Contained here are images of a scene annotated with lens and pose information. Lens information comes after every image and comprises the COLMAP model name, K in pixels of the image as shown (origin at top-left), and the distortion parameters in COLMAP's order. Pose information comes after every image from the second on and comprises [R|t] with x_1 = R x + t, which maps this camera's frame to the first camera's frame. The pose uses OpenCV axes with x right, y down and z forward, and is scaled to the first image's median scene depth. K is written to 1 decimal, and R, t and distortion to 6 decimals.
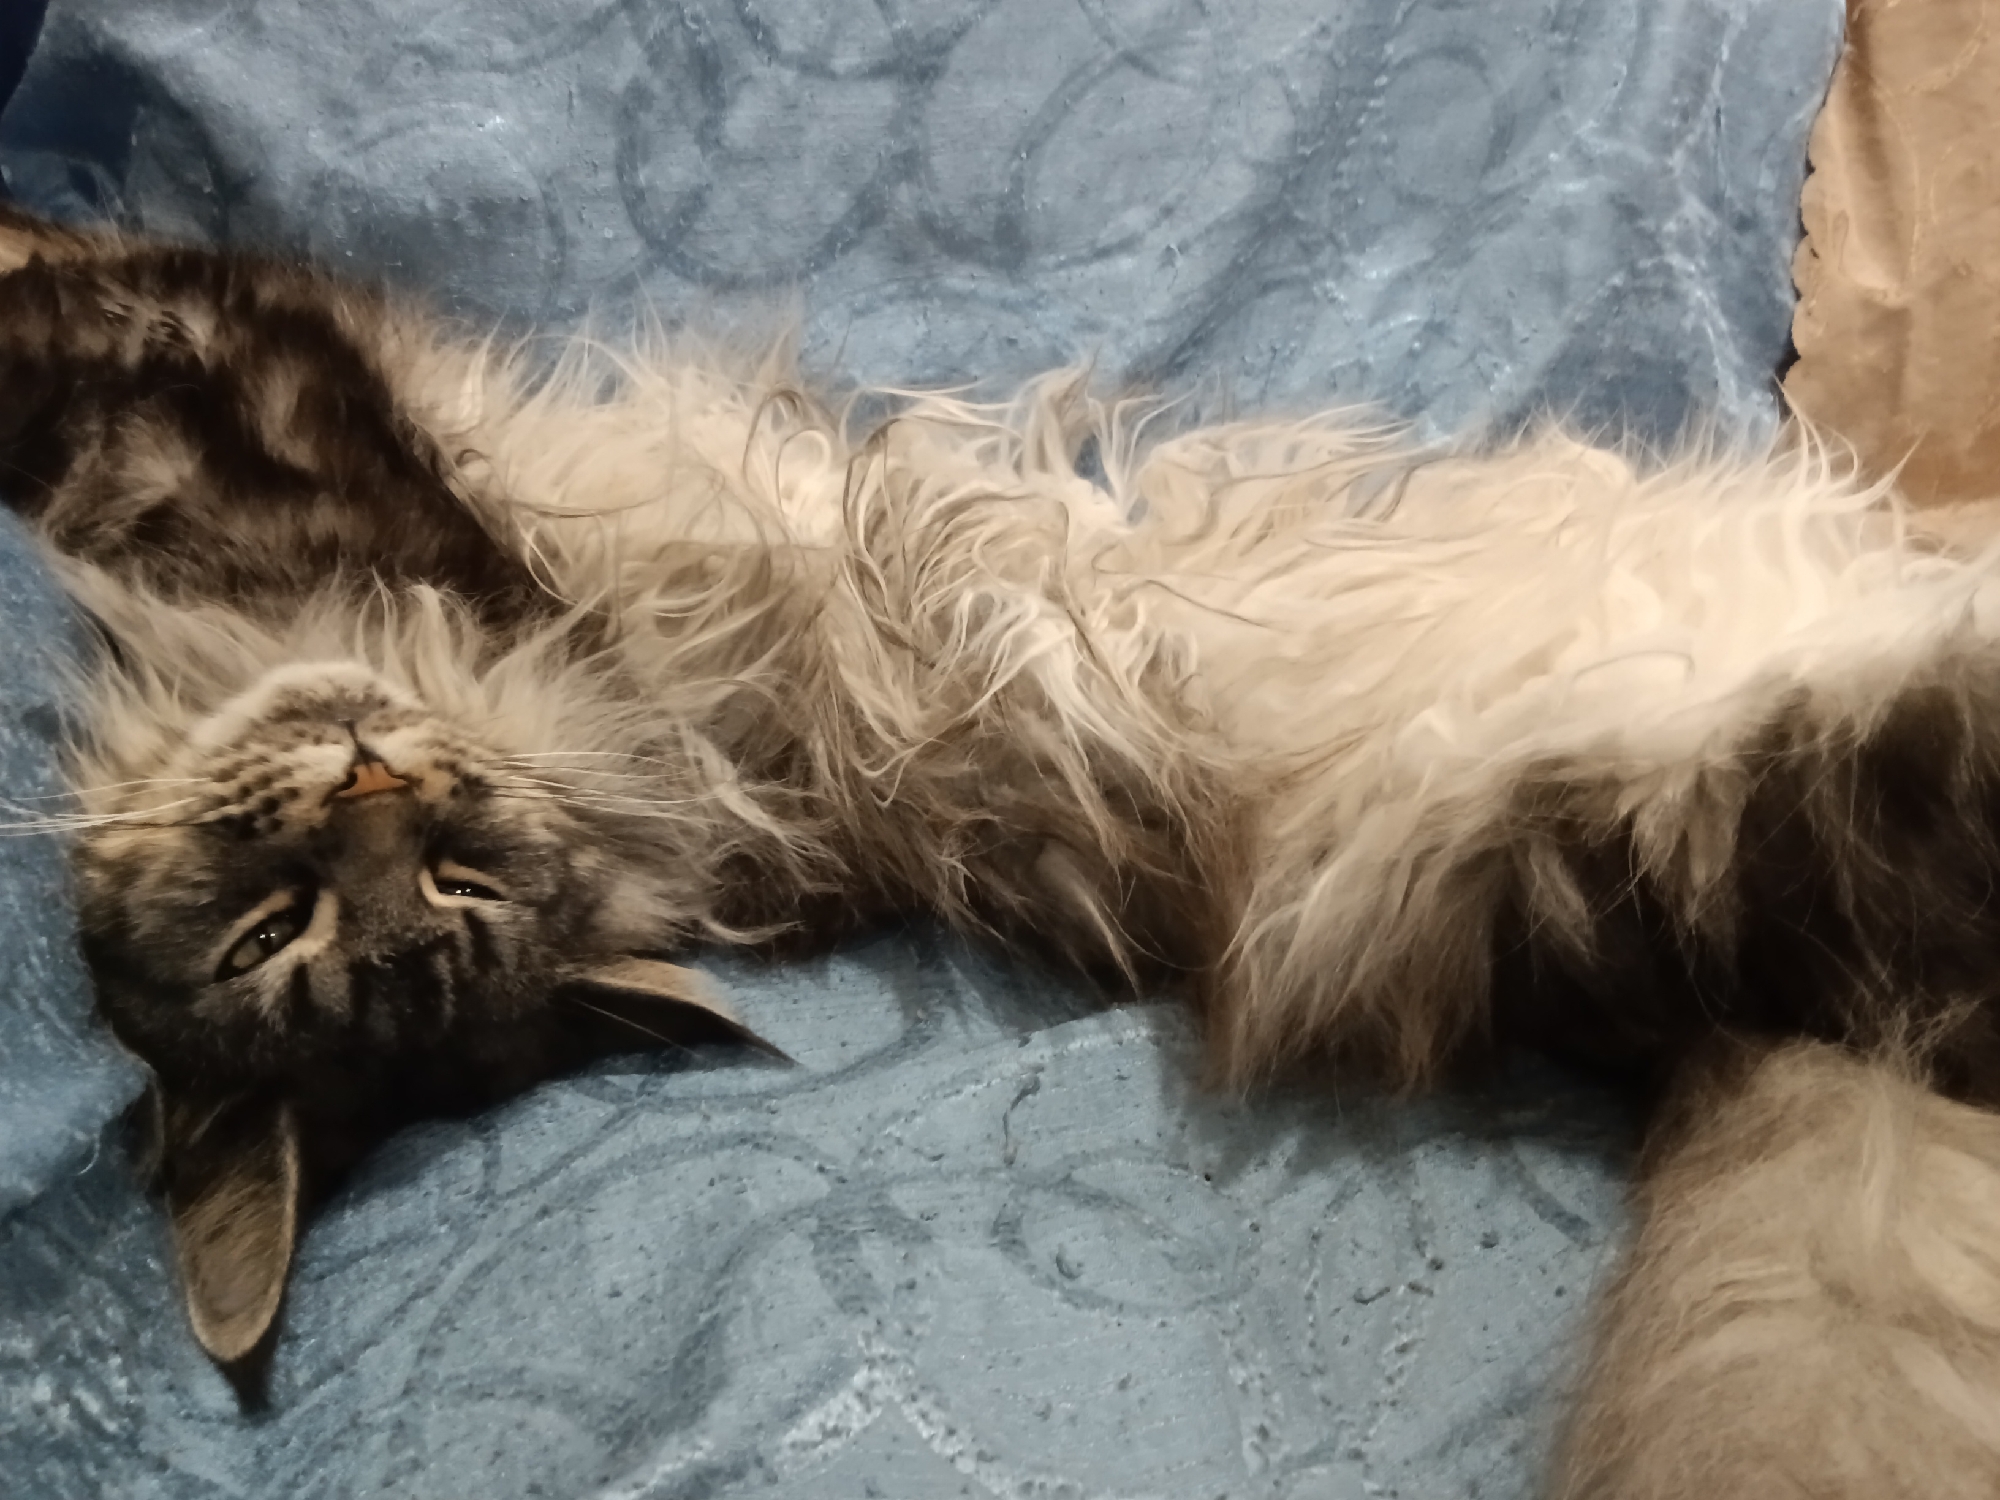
lens RADIAL K [[1562.1, 0, 1018.3], [0, 1562.1, 745.5], [0, 0, 1]] dist [0.055019, -0.093846]
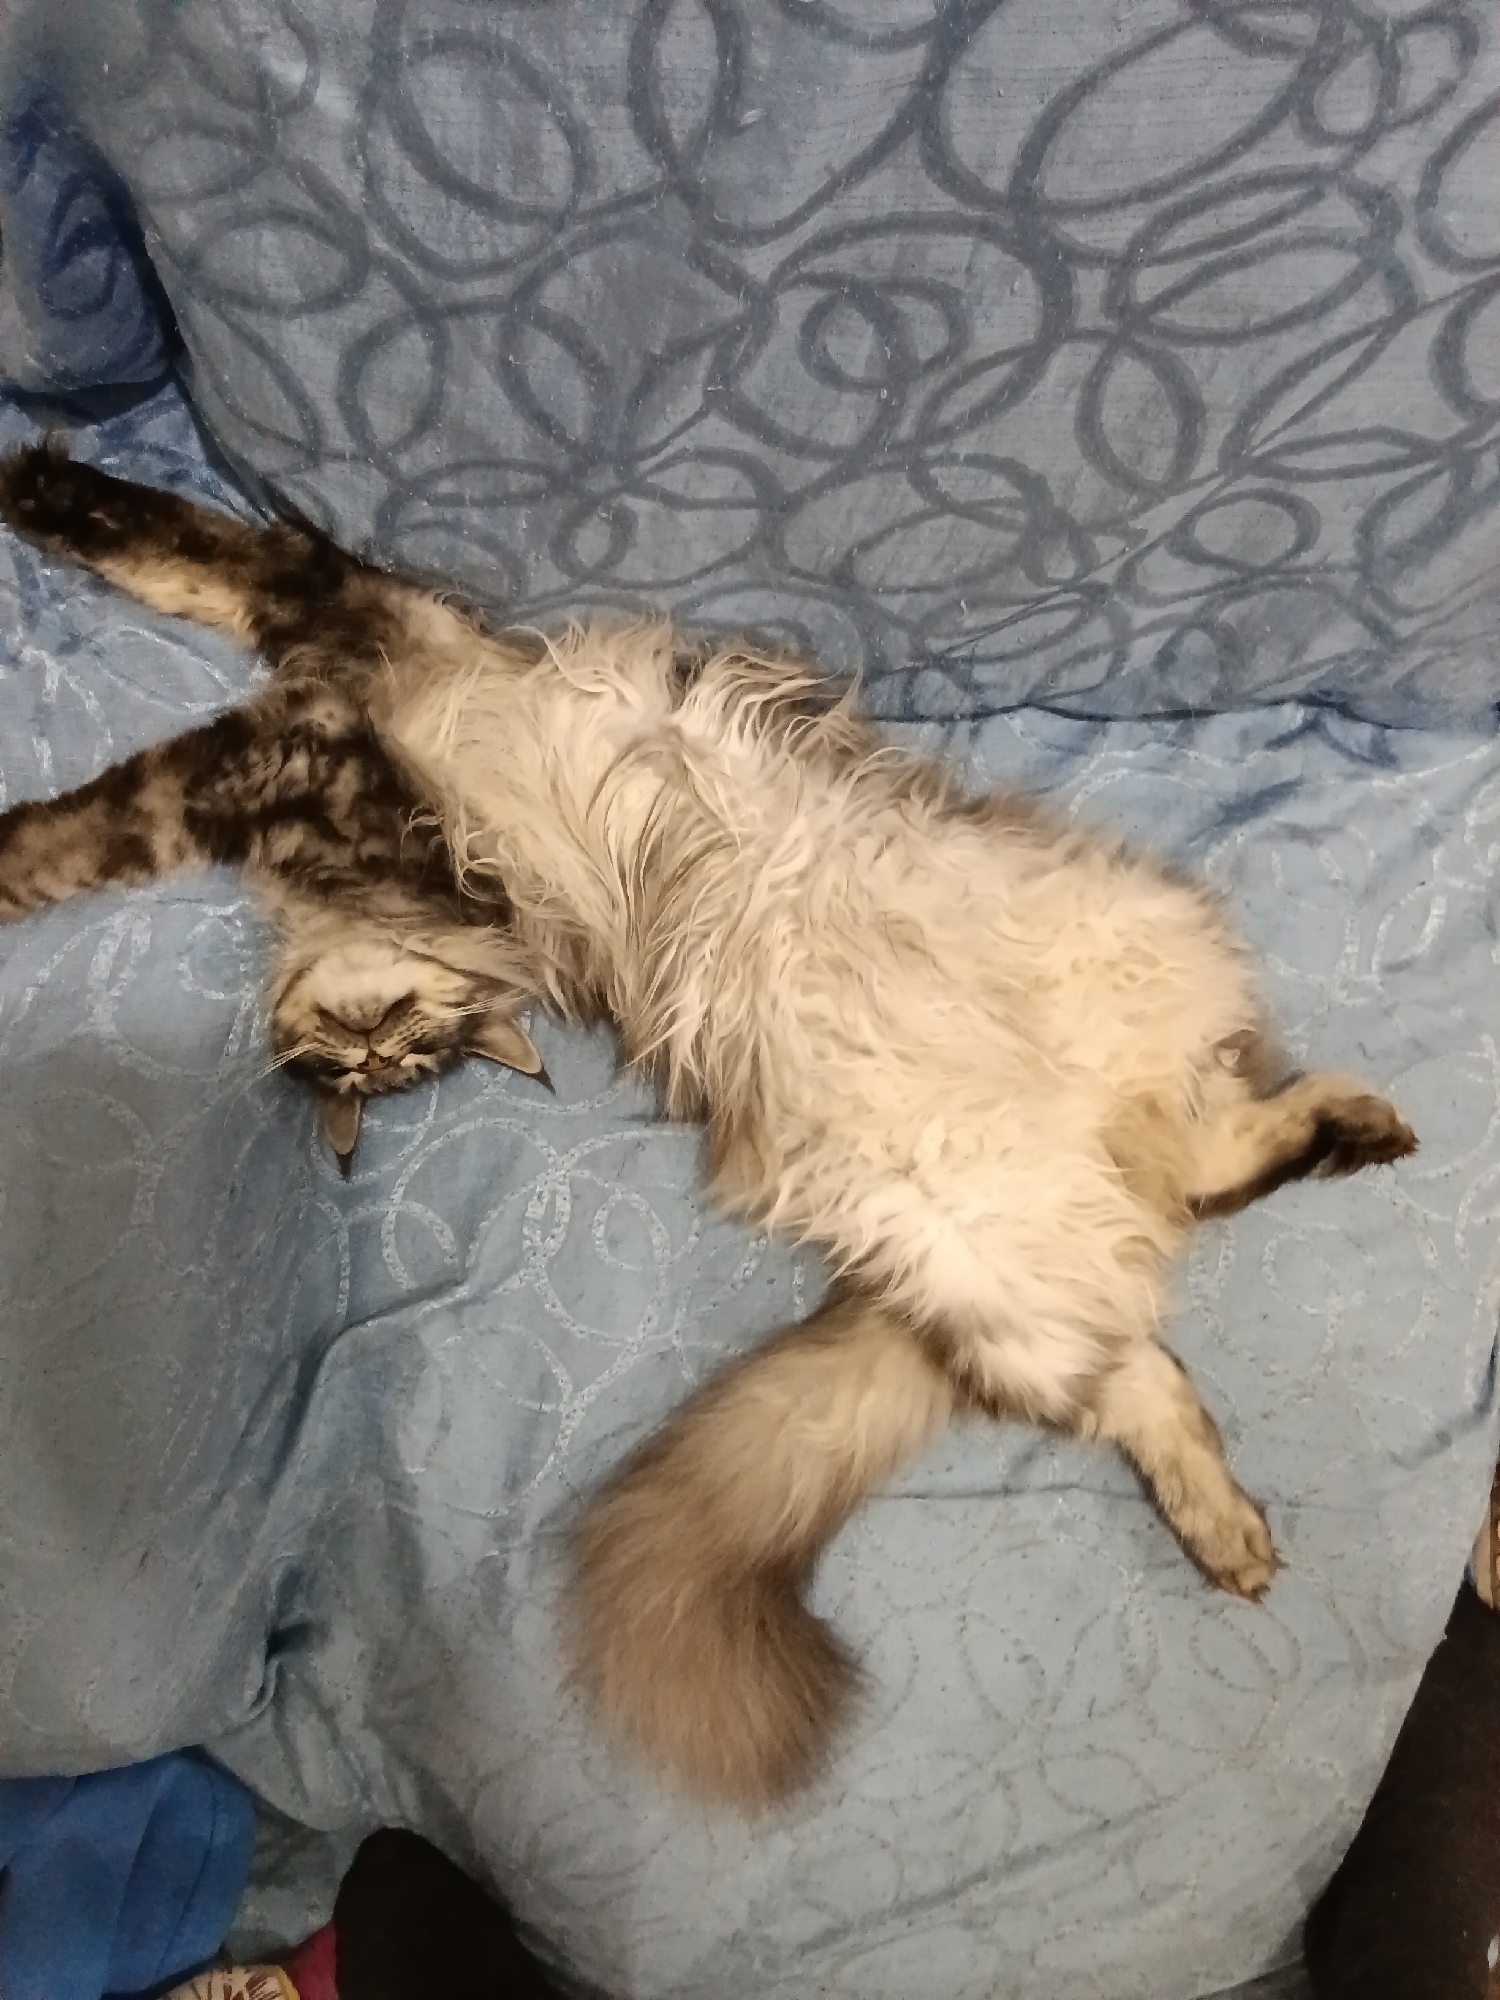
lens RADIAL K [[1562.1, 0, 762.4], [0, 1562.1, 1008.5], [0, 0, 1]] dist [0.055019, -0.093846]
pose [[0.918126, 0.389724, -0.071829, 0.250550], [-0.156569, 0.523240, 0.837679, -1.798640], [0.364047, -0.757849, 0.541419, -0.063200]]
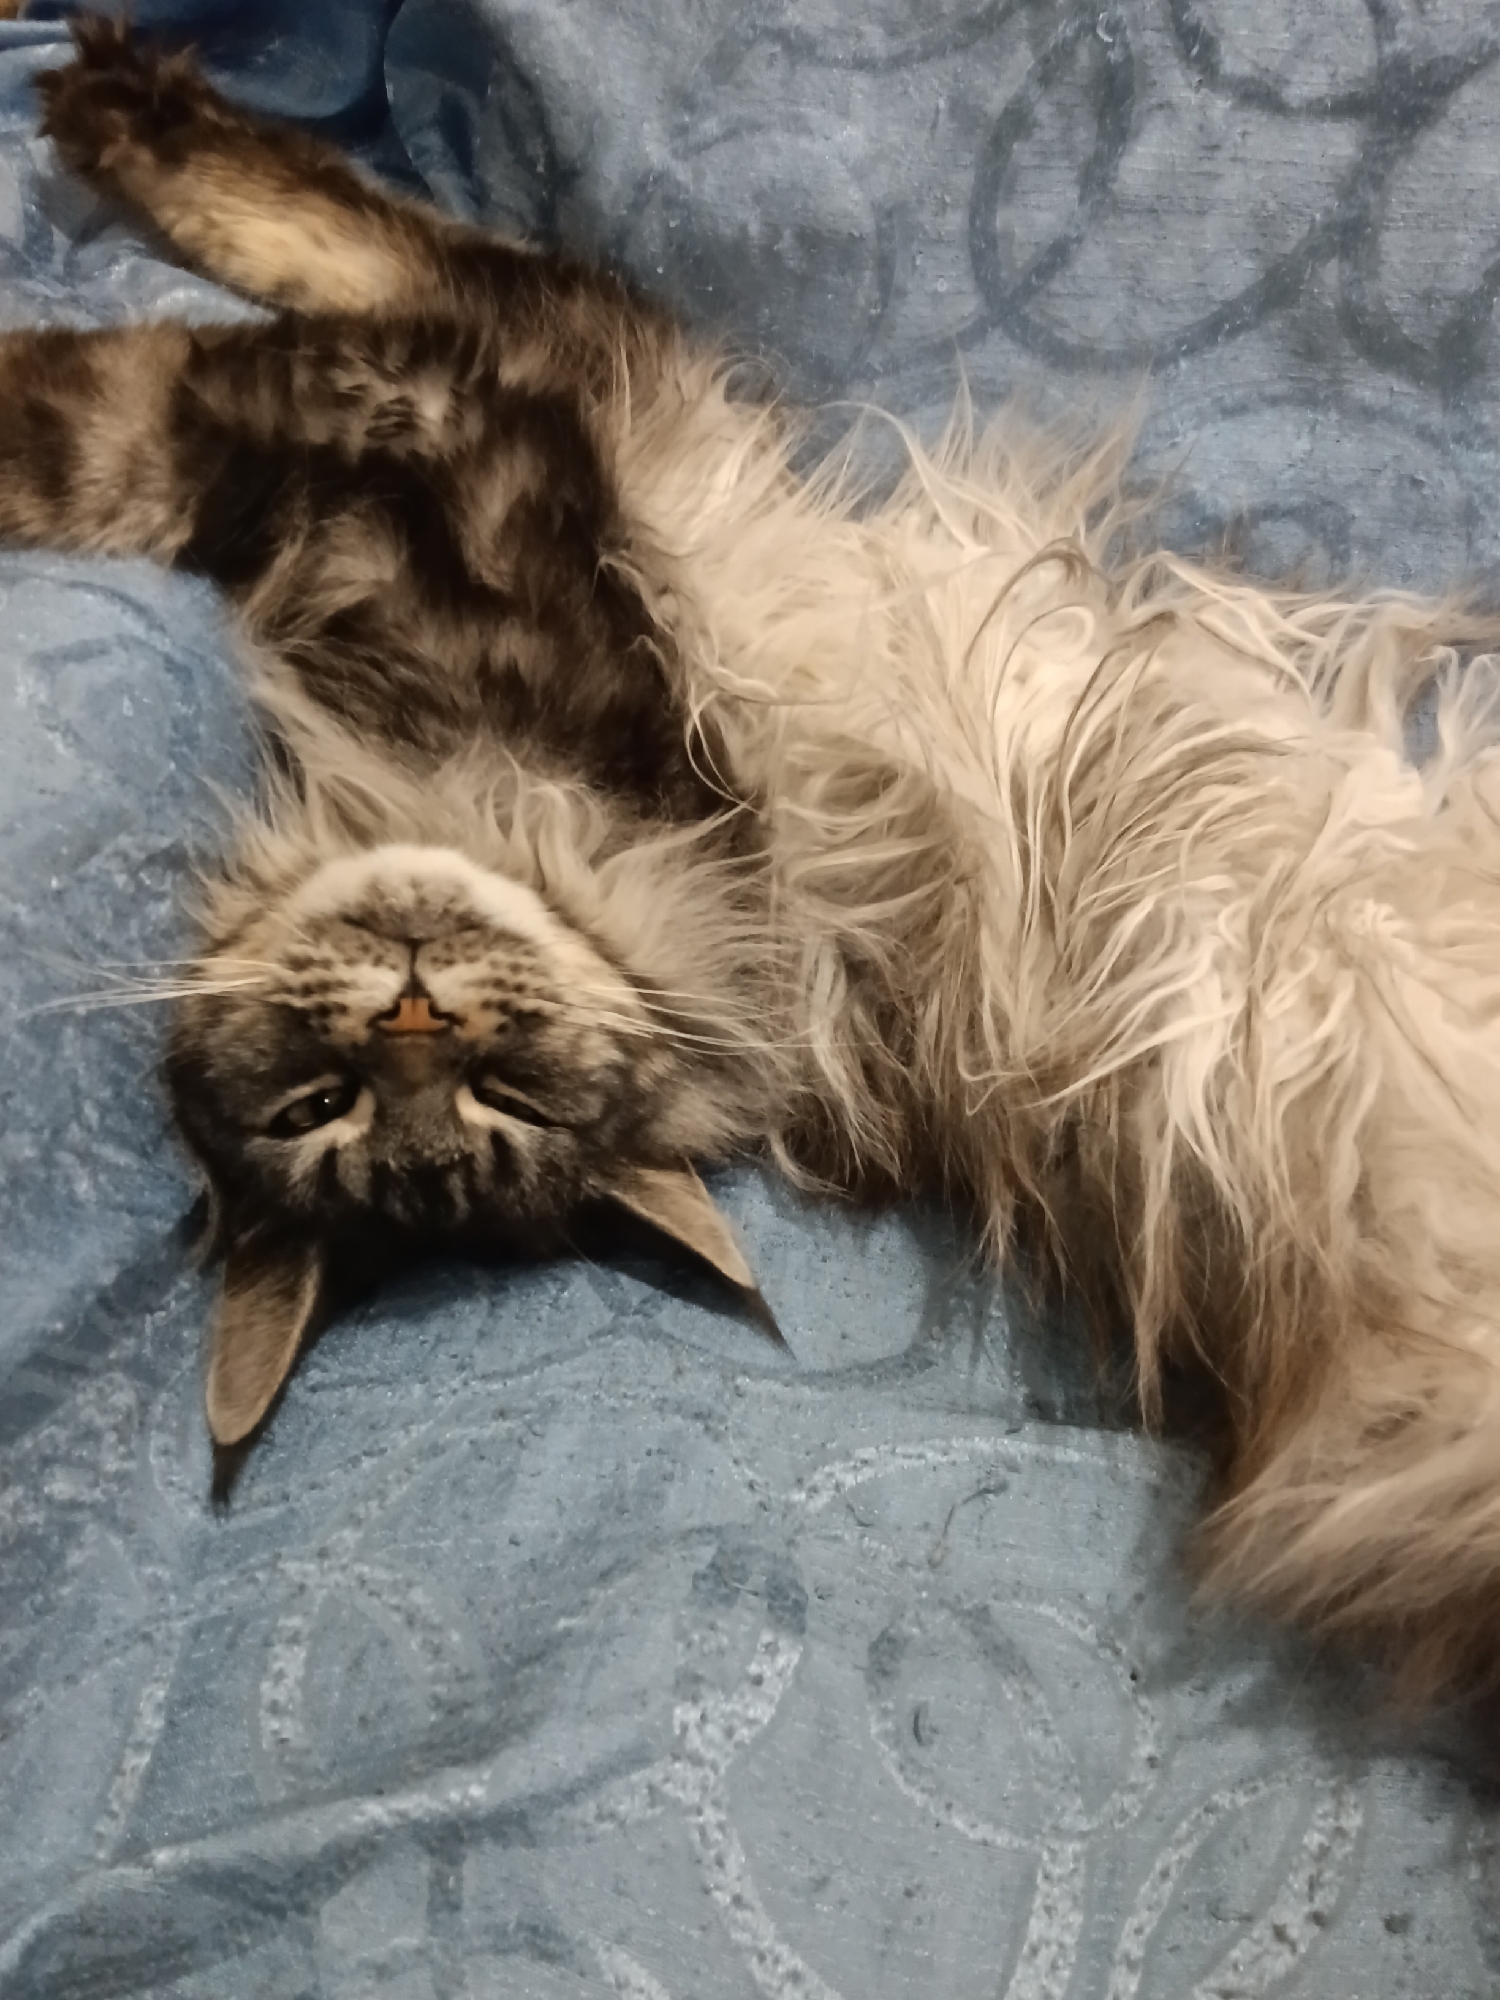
lens RADIAL K [[1562.1, 0, 754.6], [0, 1562.1, 1010.0], [0, 0, 1]] dist [0.055019, -0.093846]
pose [[0.876530, 0.348255, -0.332285, 0.087372], [-0.239832, 0.914509, 0.325812, -0.285166], [0.417343, -0.205892, 0.885118, 0.166056]]
